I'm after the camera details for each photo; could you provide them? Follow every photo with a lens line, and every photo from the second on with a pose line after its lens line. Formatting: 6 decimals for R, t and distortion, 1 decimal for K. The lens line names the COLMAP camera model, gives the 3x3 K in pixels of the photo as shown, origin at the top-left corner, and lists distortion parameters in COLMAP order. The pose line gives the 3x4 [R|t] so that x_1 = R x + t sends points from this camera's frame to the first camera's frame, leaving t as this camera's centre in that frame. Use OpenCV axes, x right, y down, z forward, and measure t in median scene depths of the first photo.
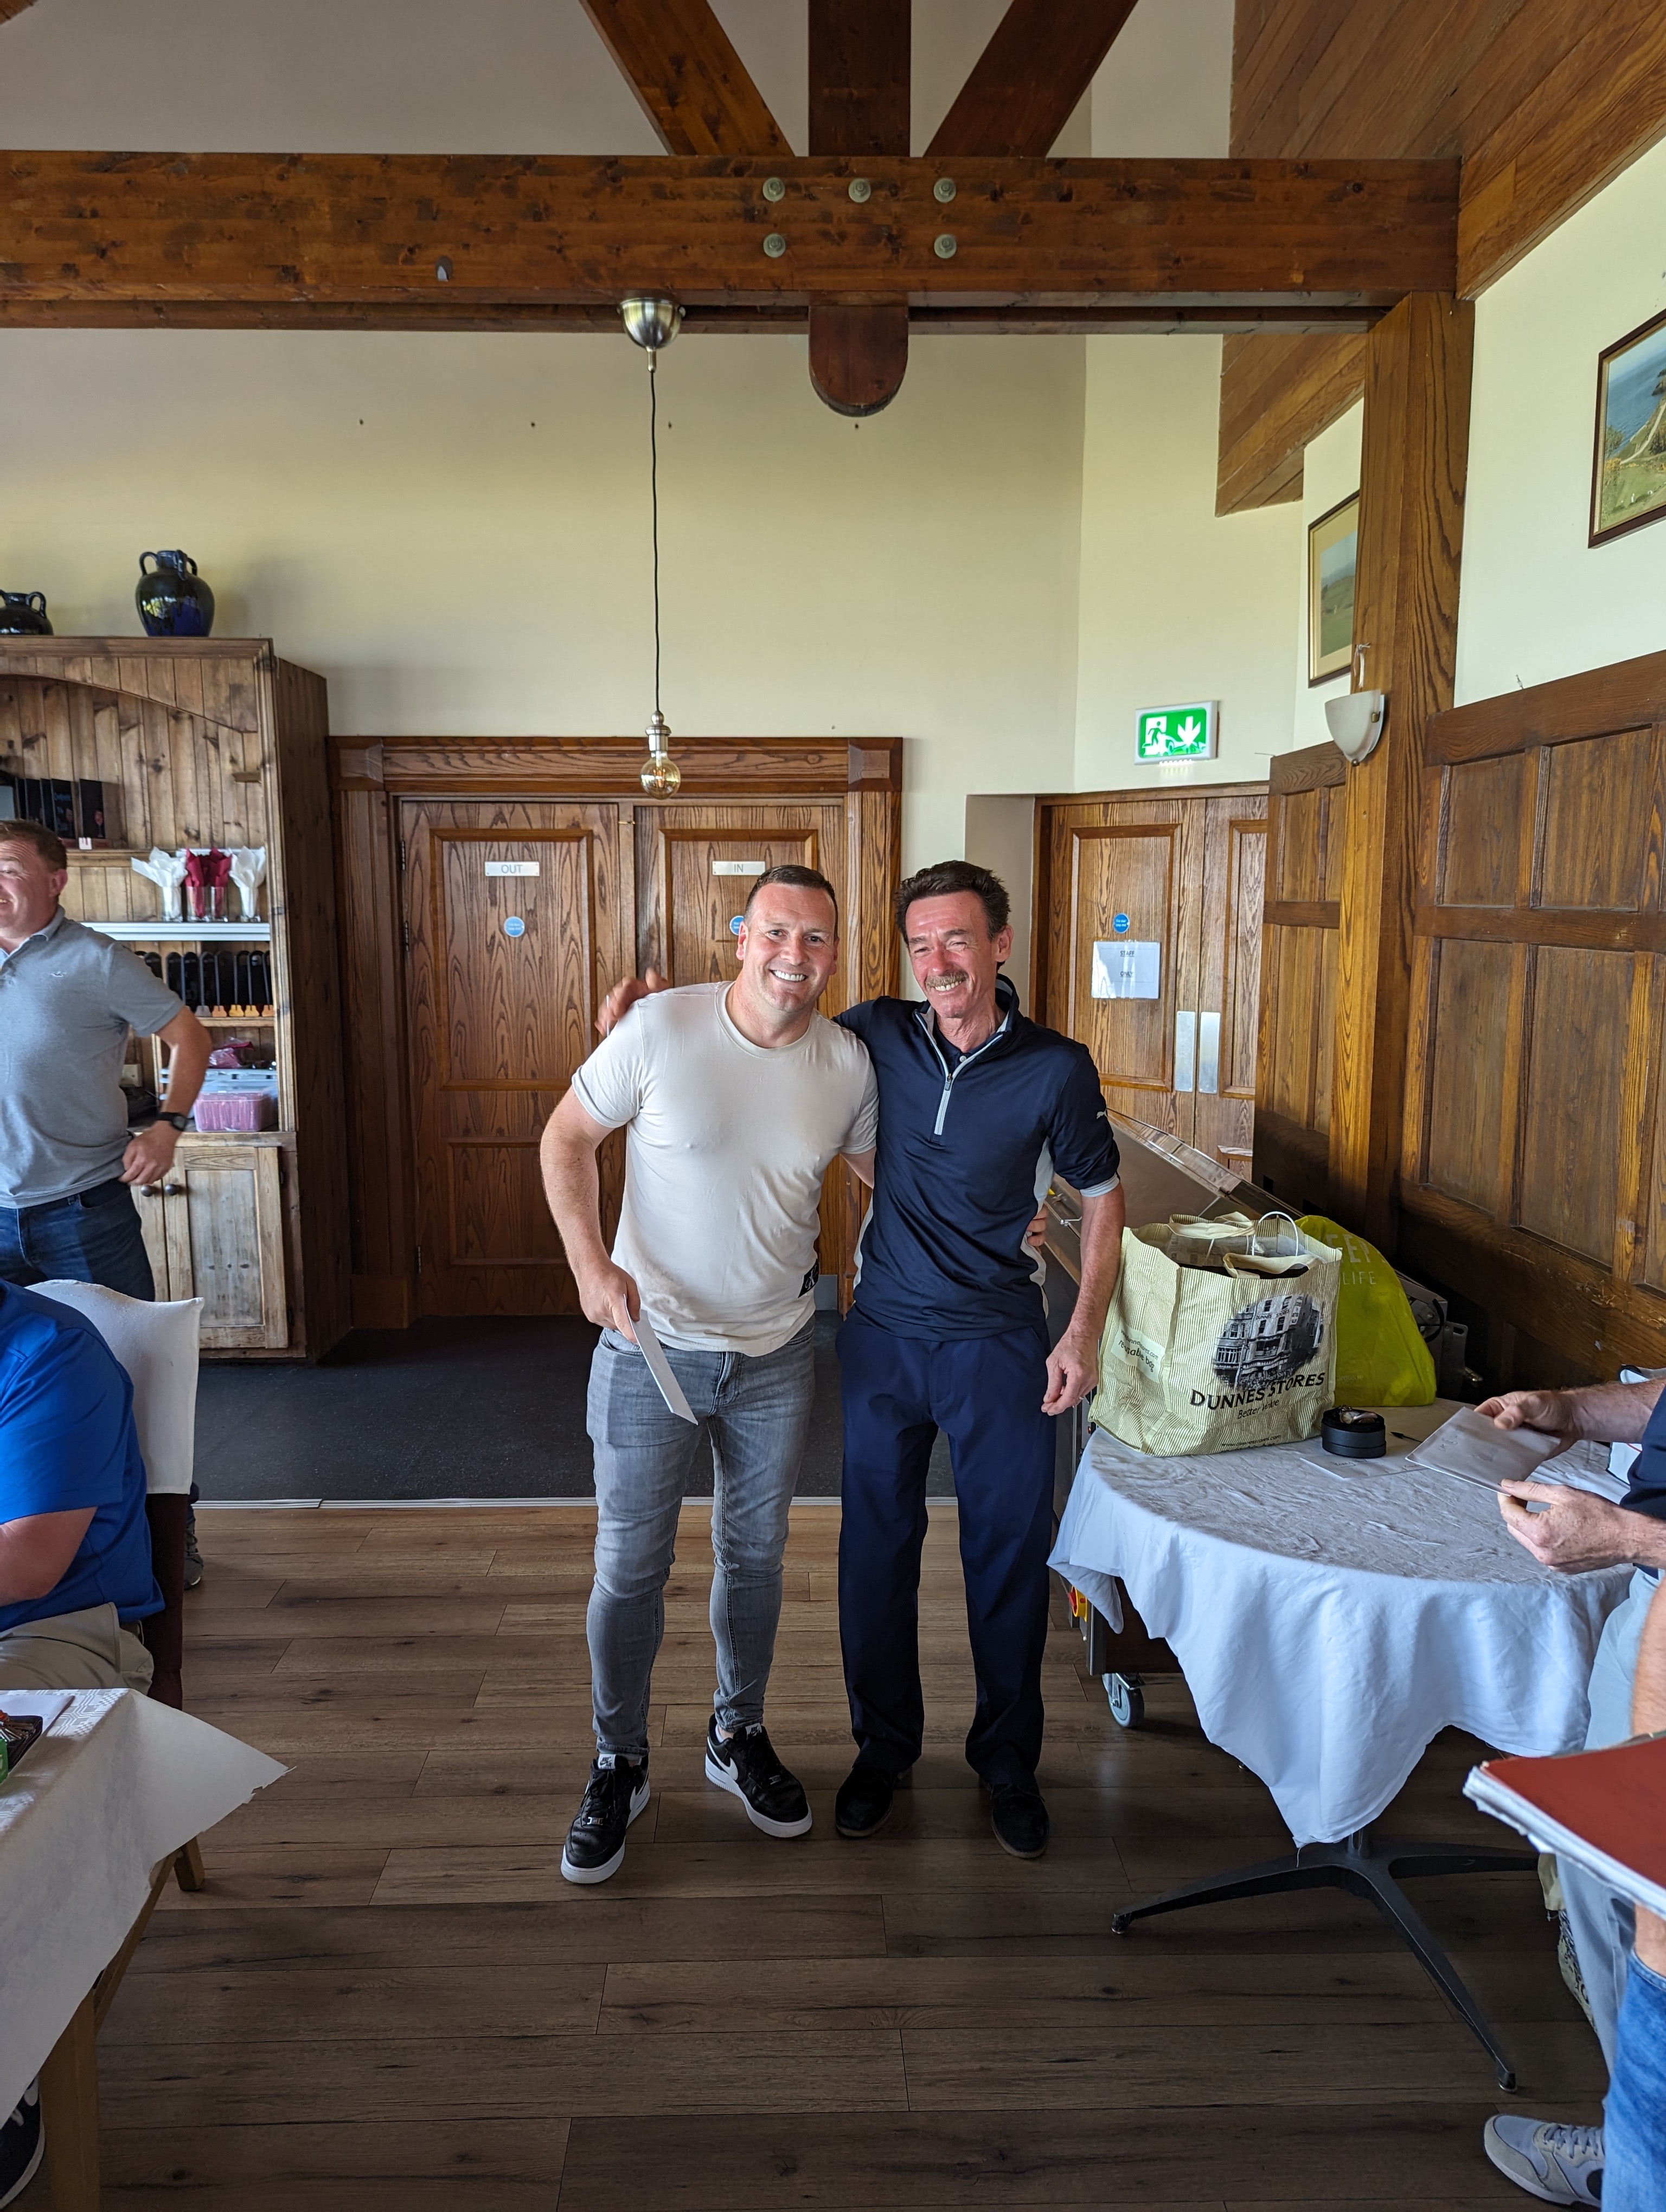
lens RADIAL K [[1532.6, 0, 818.0], [0, 1532.6, 1113.6], [0, 0, 1]] dist [0.049489, -0.042823]
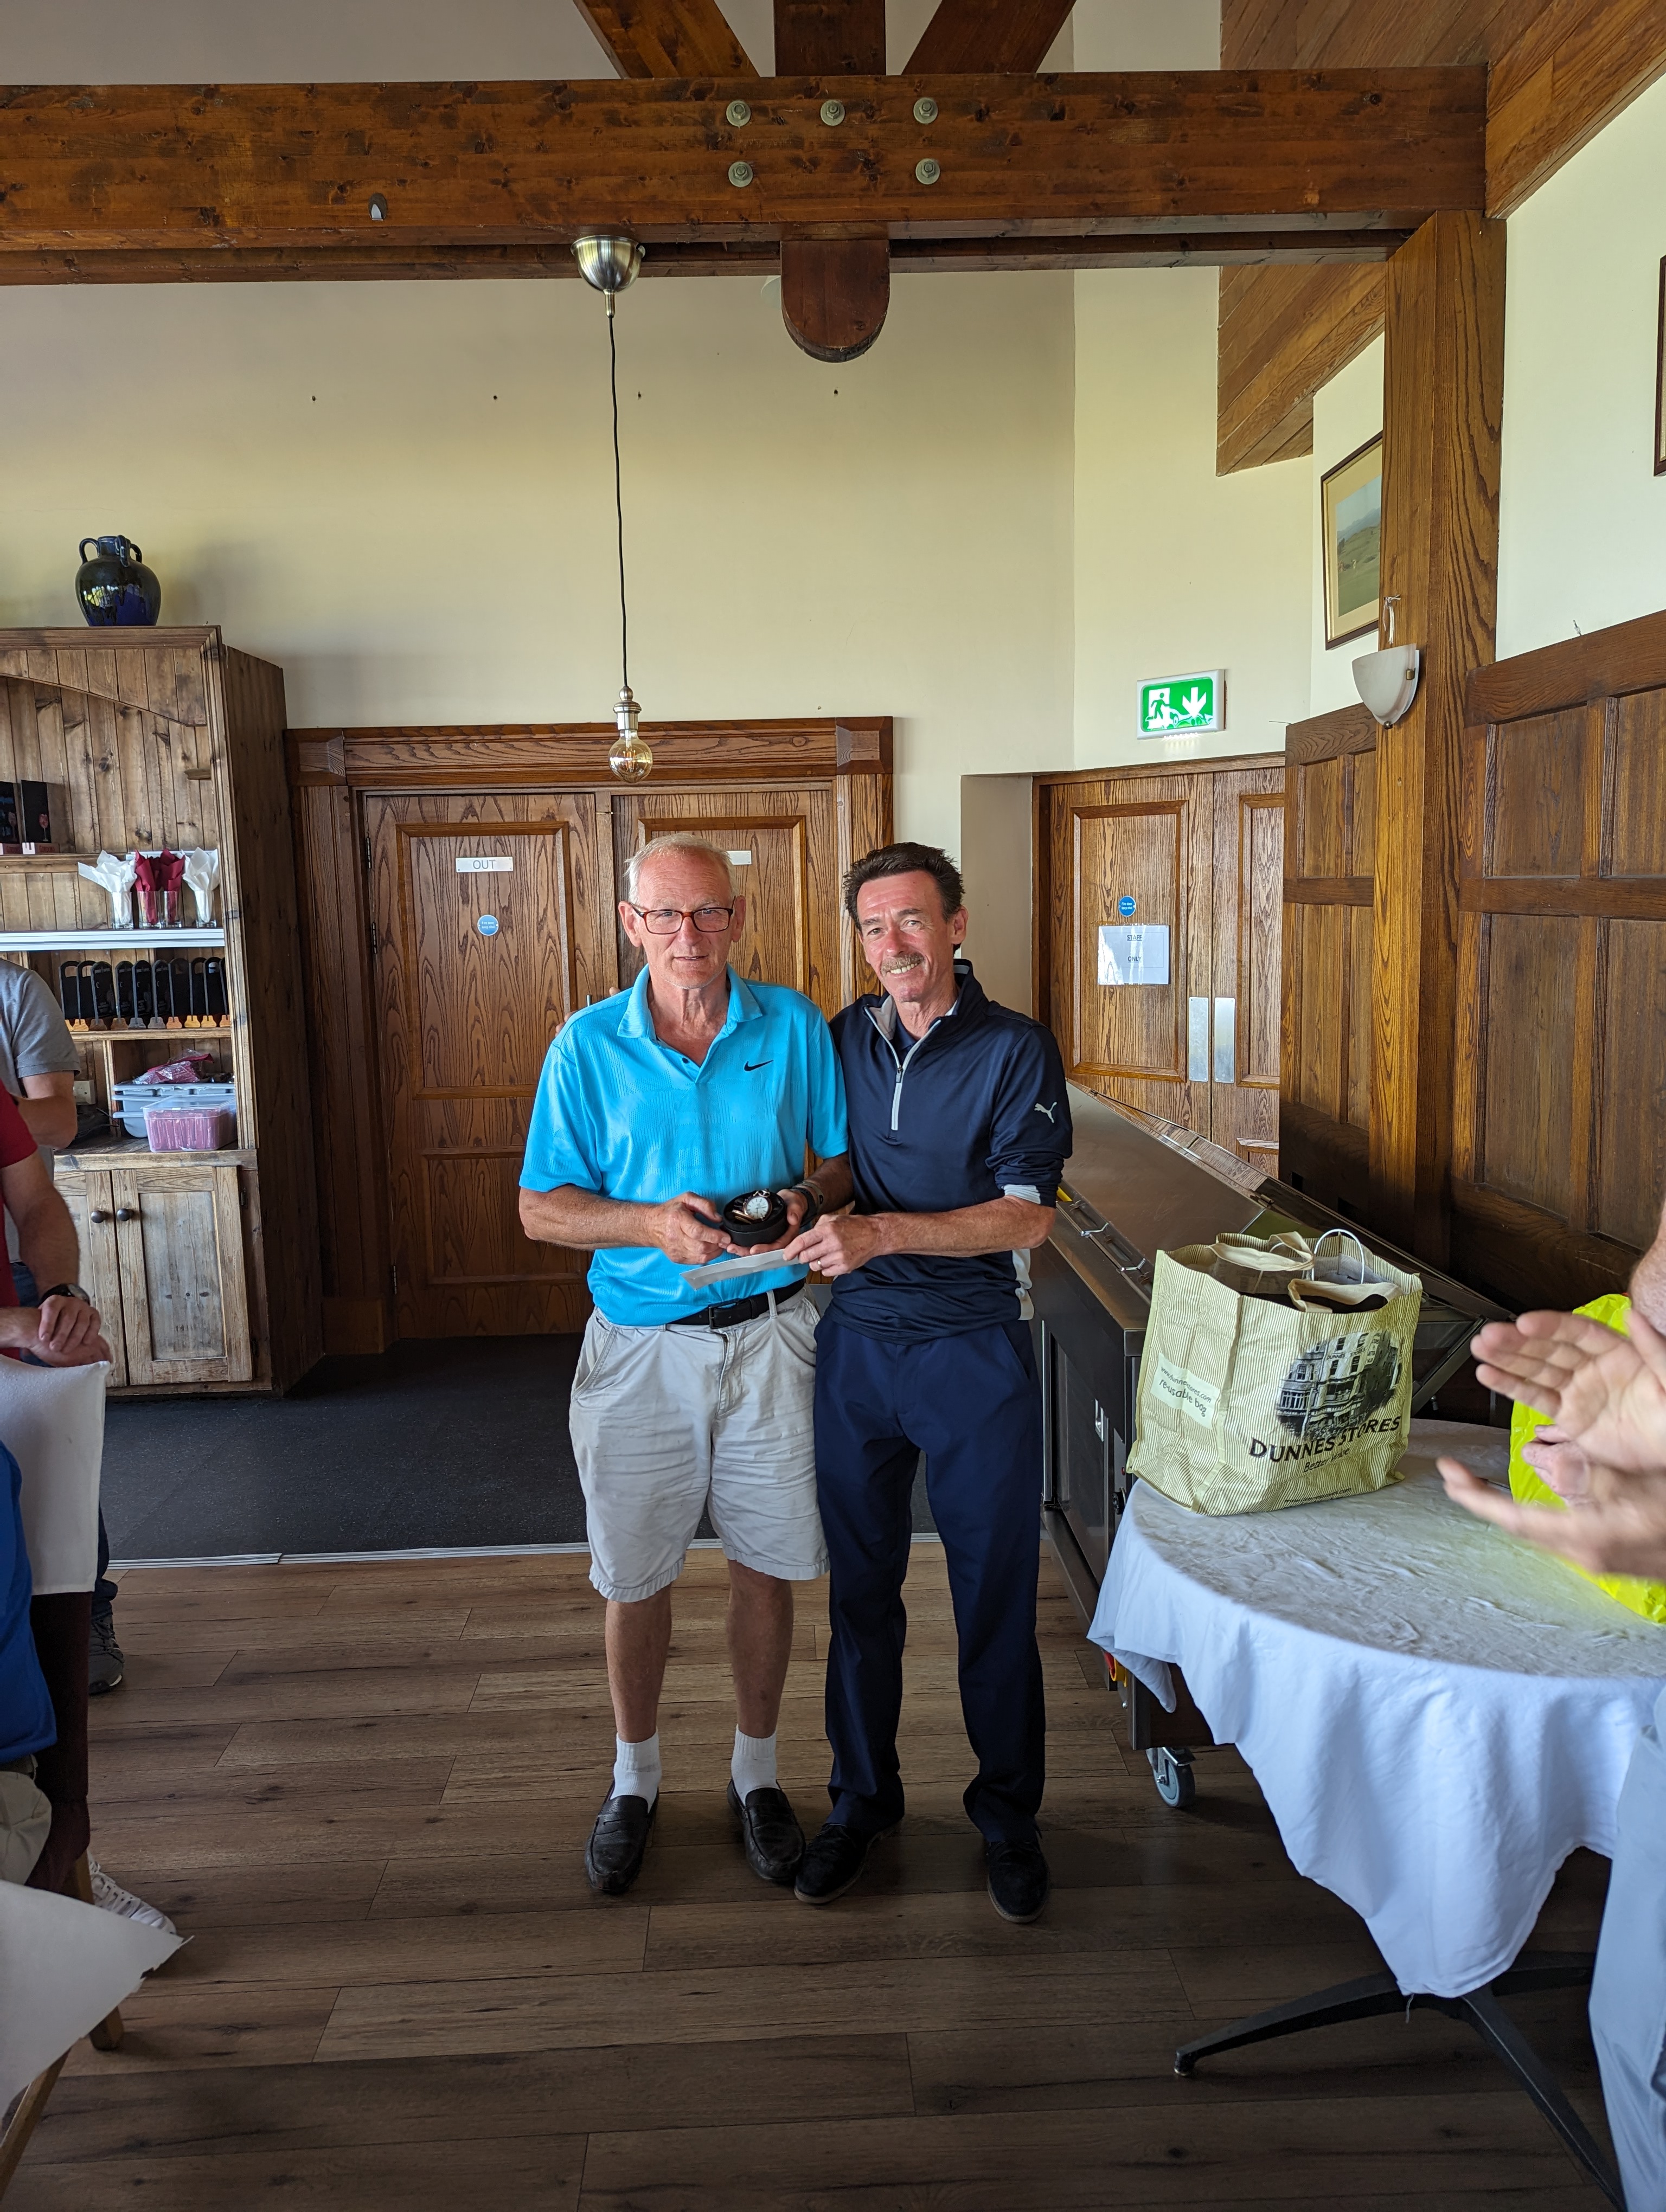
lens RADIAL K [[1532.6, 0, 824.0], [0, 1532.6, 1074.0], [0, 0, 1]] dist [0.049489, -0.042823]
pose [[0.999675, -0.024824, 0.005796, 0.002573], [0.024931, 0.999502, -0.019320, -0.010930], [-0.005314, 0.019458, 0.999797, 0.090859]]
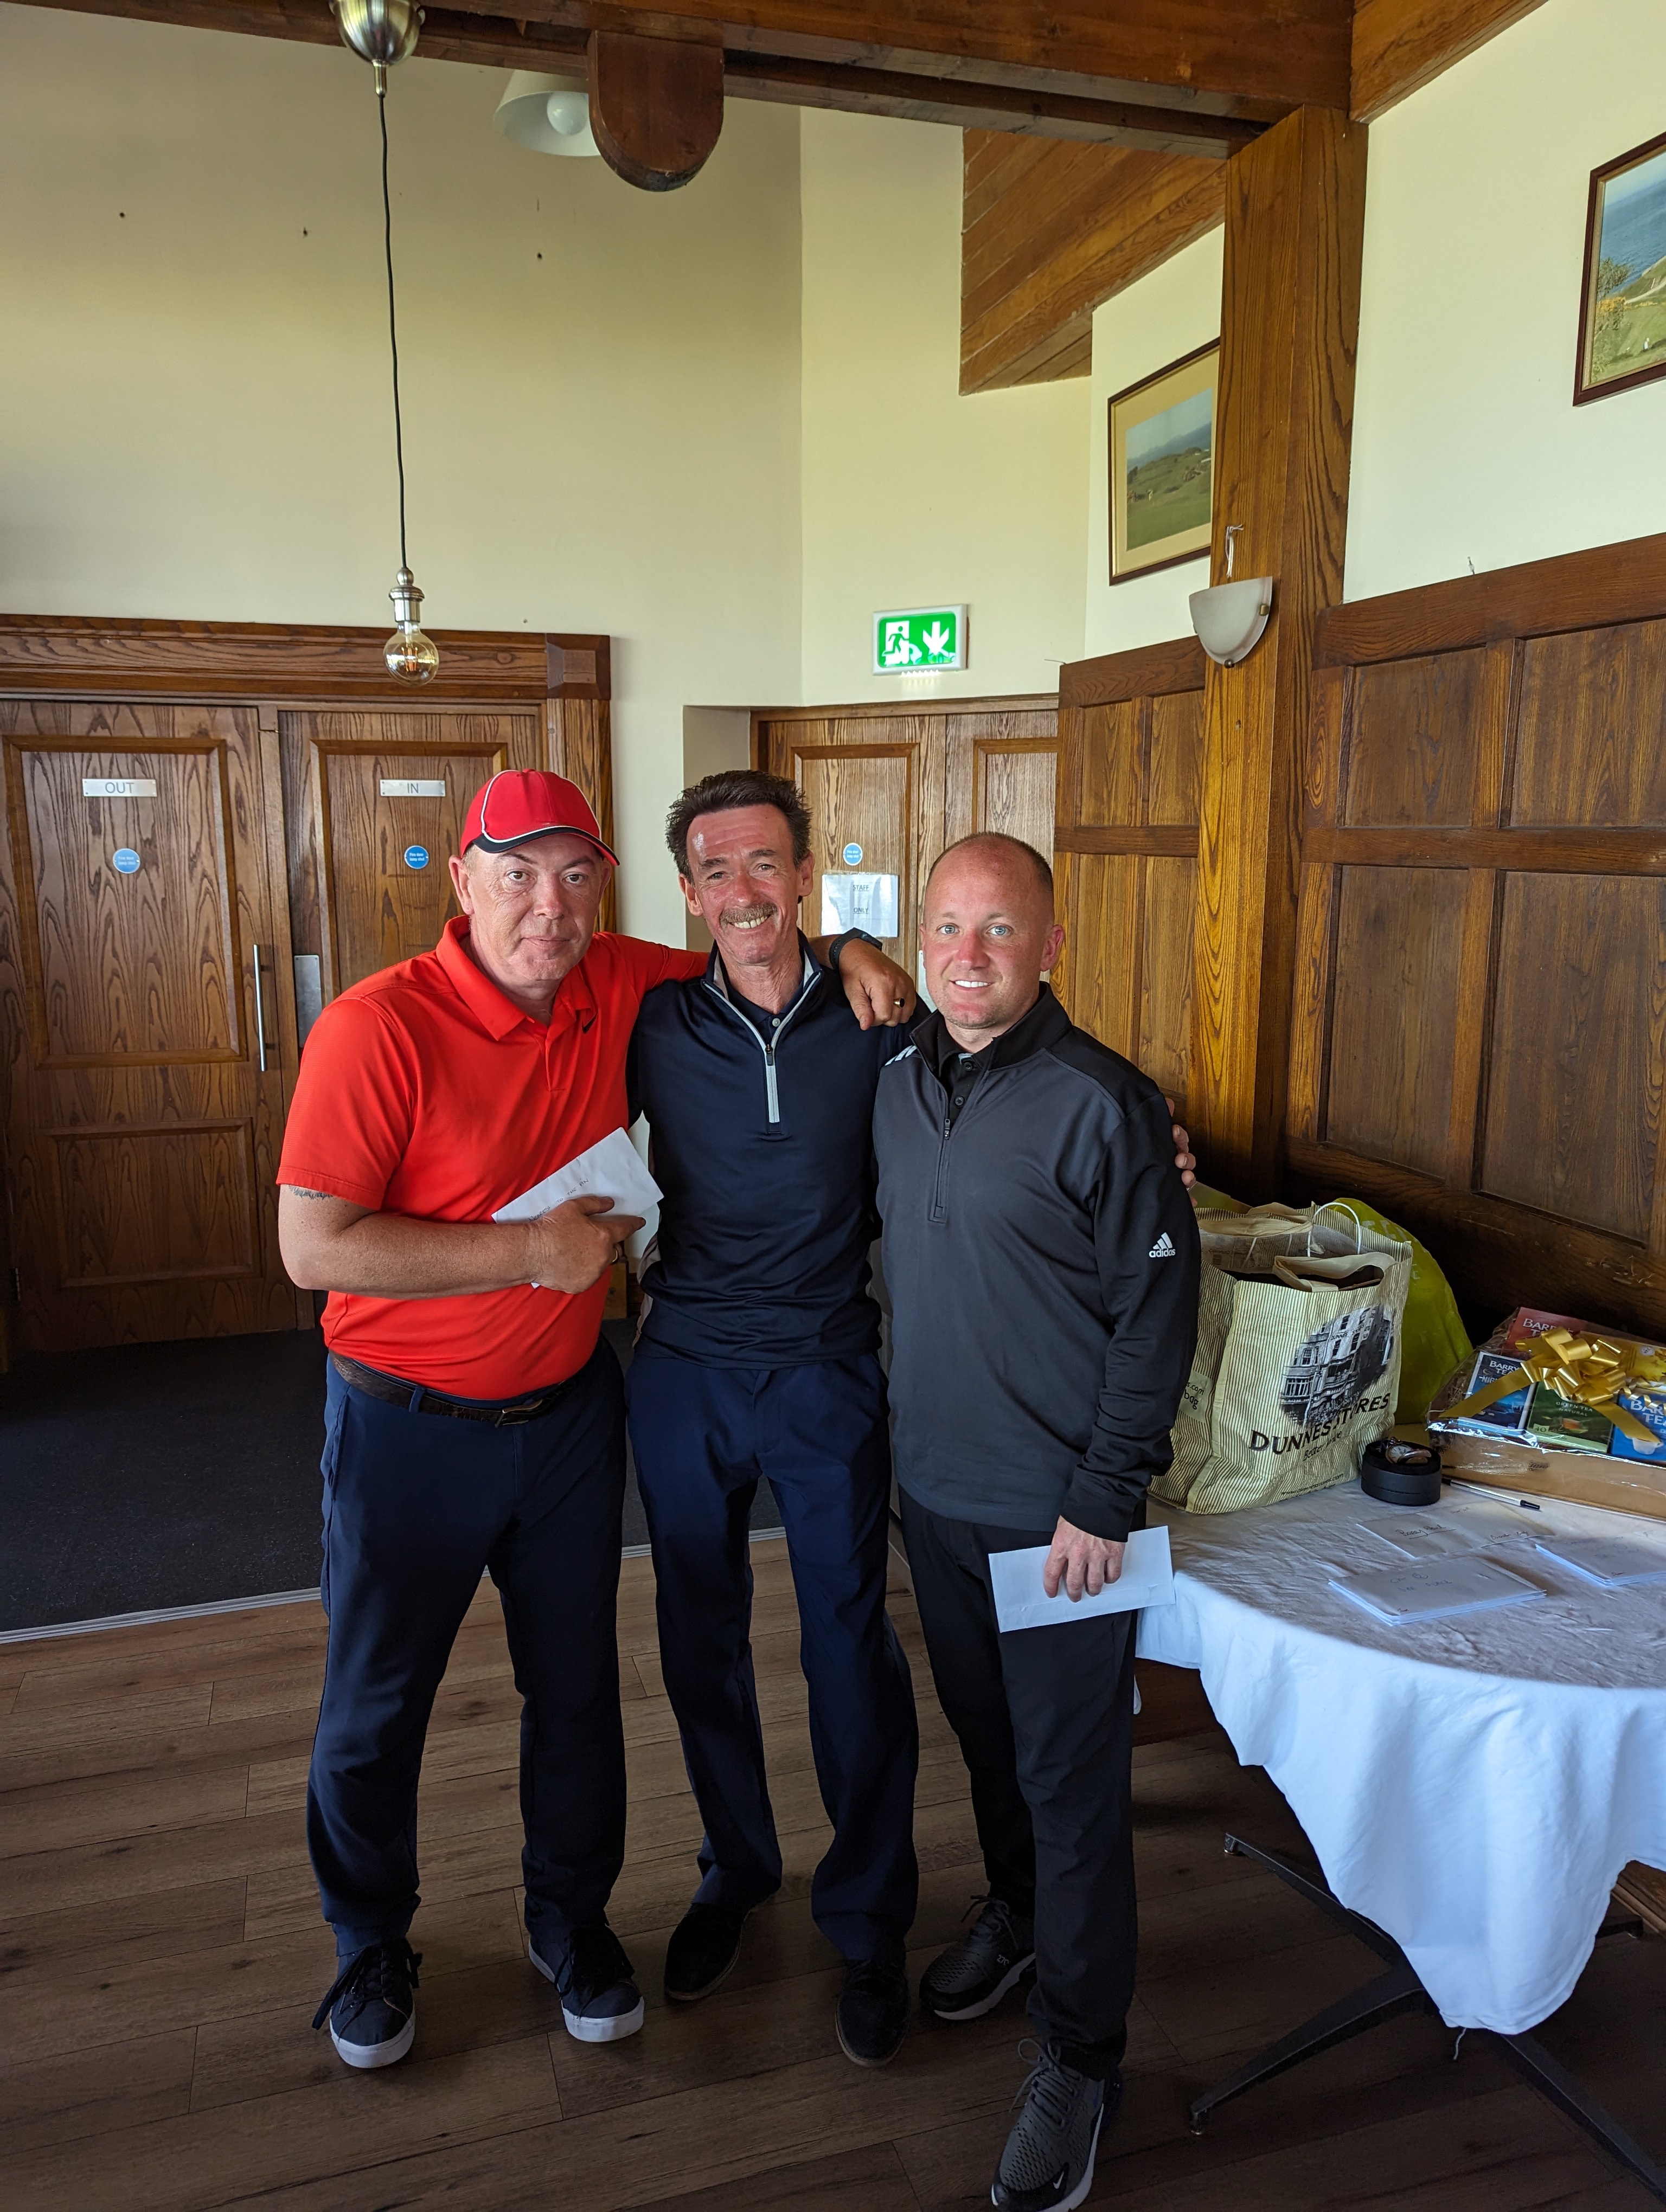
lens RADIAL K [[1532.6, 0, 787.0], [0, 1532.6, 1106.8], [0, 0, 1]] dist [0.049489, -0.042823]
pose [[0.964523, -0.048493, 0.259506, -0.134491], [0.038862, 0.998357, 0.042118, -0.024340], [-0.261122, -0.030539, 0.964823, 0.221067]]
